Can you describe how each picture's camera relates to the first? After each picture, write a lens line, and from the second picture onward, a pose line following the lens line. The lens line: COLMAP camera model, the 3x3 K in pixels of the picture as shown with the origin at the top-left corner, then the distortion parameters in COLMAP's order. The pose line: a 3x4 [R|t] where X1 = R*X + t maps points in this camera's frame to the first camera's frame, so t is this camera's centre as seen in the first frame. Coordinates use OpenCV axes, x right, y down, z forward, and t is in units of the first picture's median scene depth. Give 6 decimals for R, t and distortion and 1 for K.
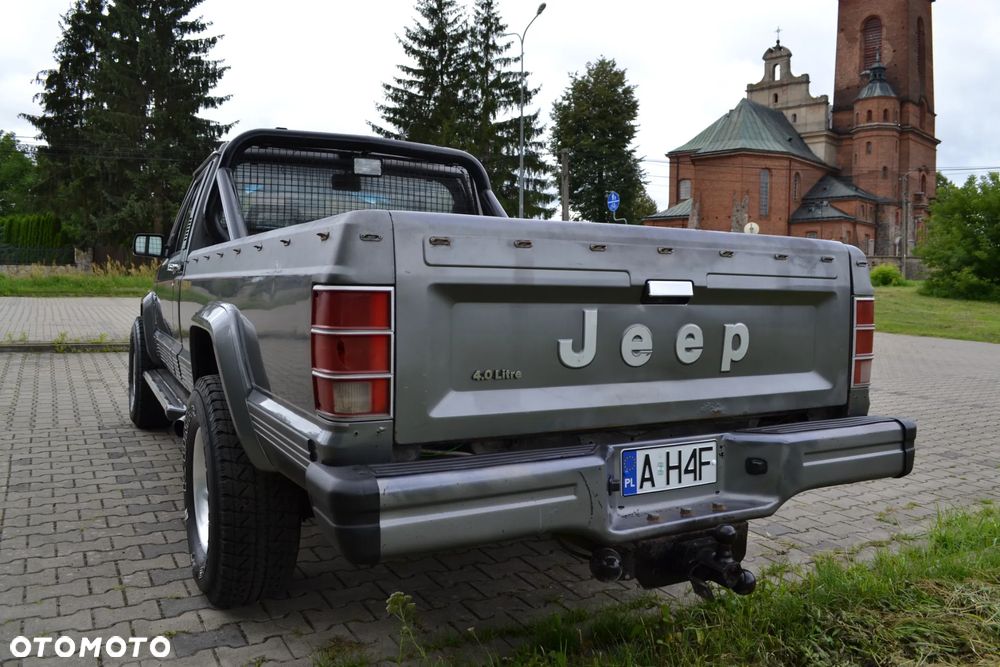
lens RADIAL K [[800.6, 0, 501.9], [0, 800.6, 342.3], [0, 0, 1]] dist [-0.092684, 0.024070]
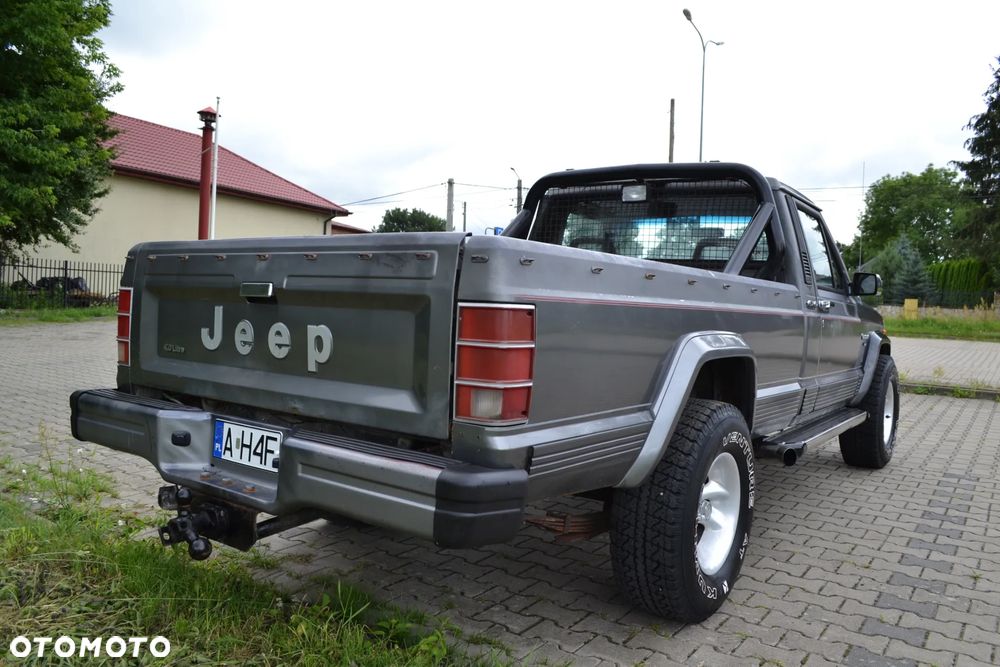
lens RADIAL K [[800.6, 0, 498.3], [0, 800.6, 344.6], [0, 0, 1]] dist [-0.092684, 0.024070]
pose [[0.420766, 0.046754, -0.905963, 0.092587], [-0.097132, 0.995252, 0.006249, -0.001987], [0.901954, 0.085369, 0.423310, 0.055280]]
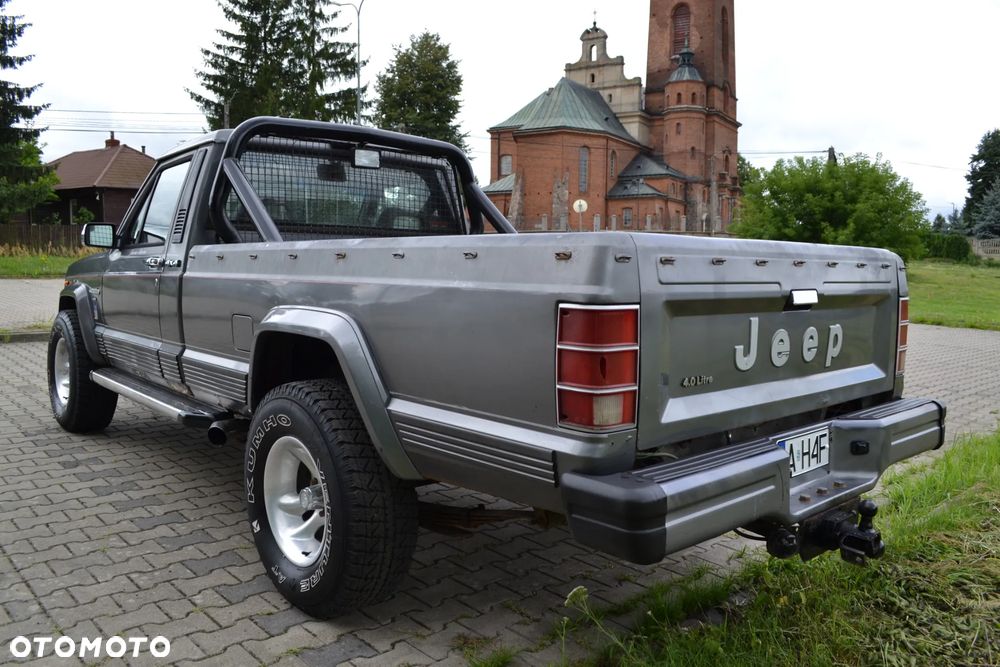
lens RADIAL K [[800.6, 0, 501.2], [0, 800.6, 343.5], [0, 0, 1]] dist [-0.092684, 0.024070]
pose [[0.974422, -0.025440, 0.223282, -0.030580], [0.017861, 0.999196, 0.035902, -0.003271], [-0.224016, -0.030996, 0.974093, -0.000123]]
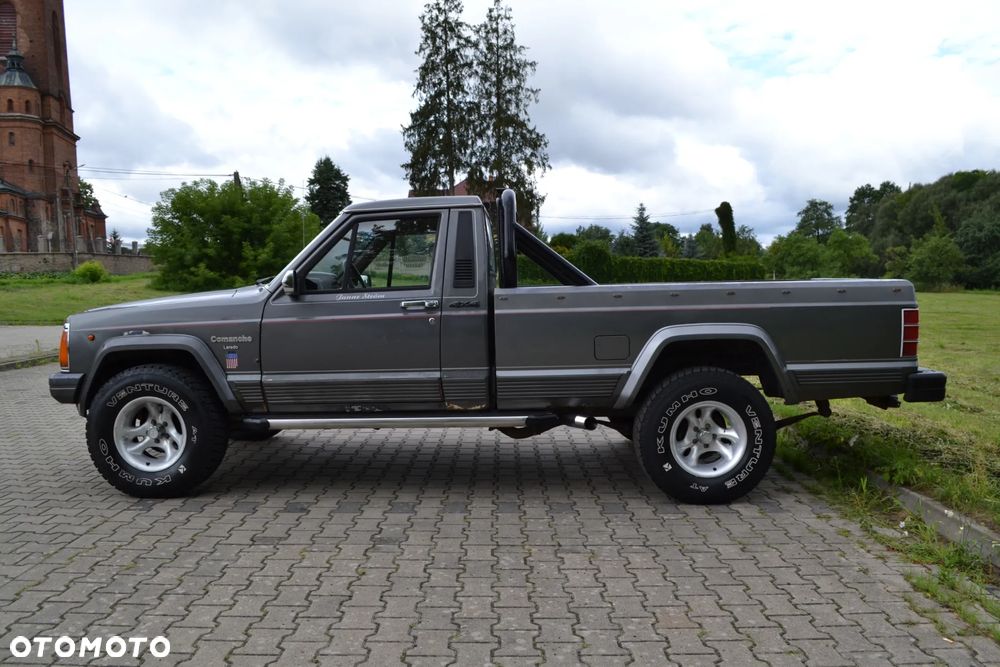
lens RADIAL K [[798.4, 0, 507.2], [0, 798.4, 350.7], [0, 0, 1]] dist [-0.090739, 0.013725]
pose [[0.495349, -0.108665, 0.861871, -0.176757], [0.090790, 0.993188, 0.073041, -0.013579], [-0.863936, 0.042069, 0.501841, 0.047339]]
